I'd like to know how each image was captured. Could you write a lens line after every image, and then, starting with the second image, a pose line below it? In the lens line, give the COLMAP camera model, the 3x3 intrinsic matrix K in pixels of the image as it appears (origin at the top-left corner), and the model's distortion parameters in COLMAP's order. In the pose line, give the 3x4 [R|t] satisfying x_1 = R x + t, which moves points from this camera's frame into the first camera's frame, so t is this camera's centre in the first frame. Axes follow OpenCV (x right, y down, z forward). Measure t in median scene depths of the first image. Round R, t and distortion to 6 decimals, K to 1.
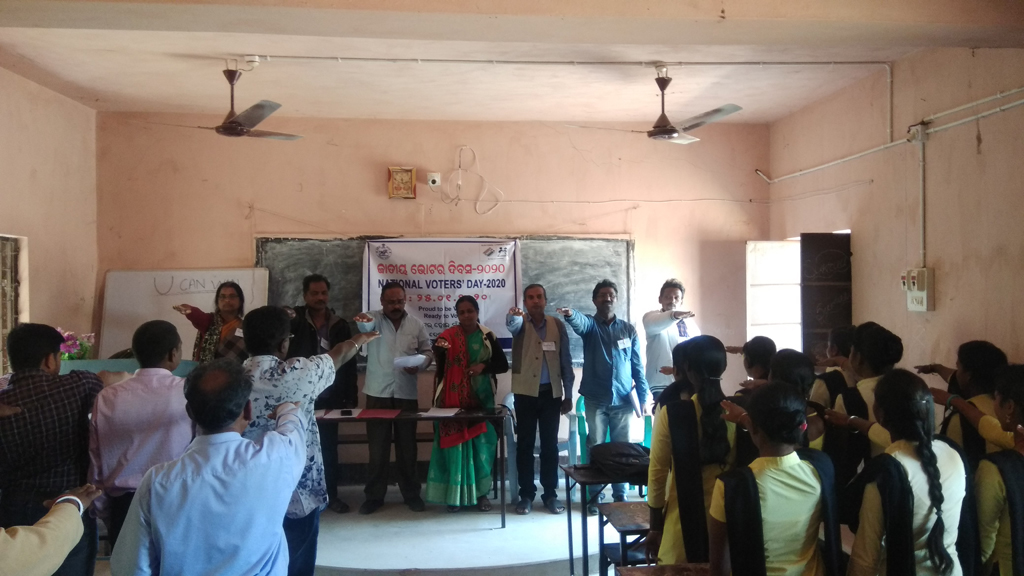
lens RADIAL K [[827.3, 0, 517.7], [0, 827.3, 281.8], [0, 0, 1]] dist [0.081890, -0.111738]
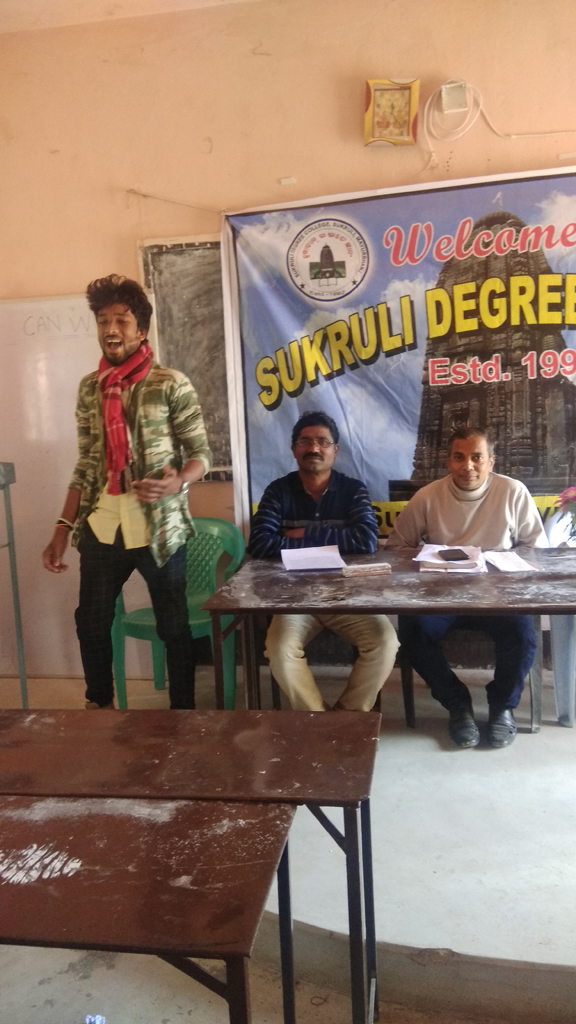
lens RADIAL K [[827.3, 0, 281.8], [0, 827.3, 542.1], [0, 0, 1]] dist [0.081890, -0.111738]
pose [[0.962451, 0.004491, -0.271417, -0.062640], [0.045414, 0.983108, 0.177303, 0.048758], [0.267628, -0.182972, 0.945990, 0.436113]]
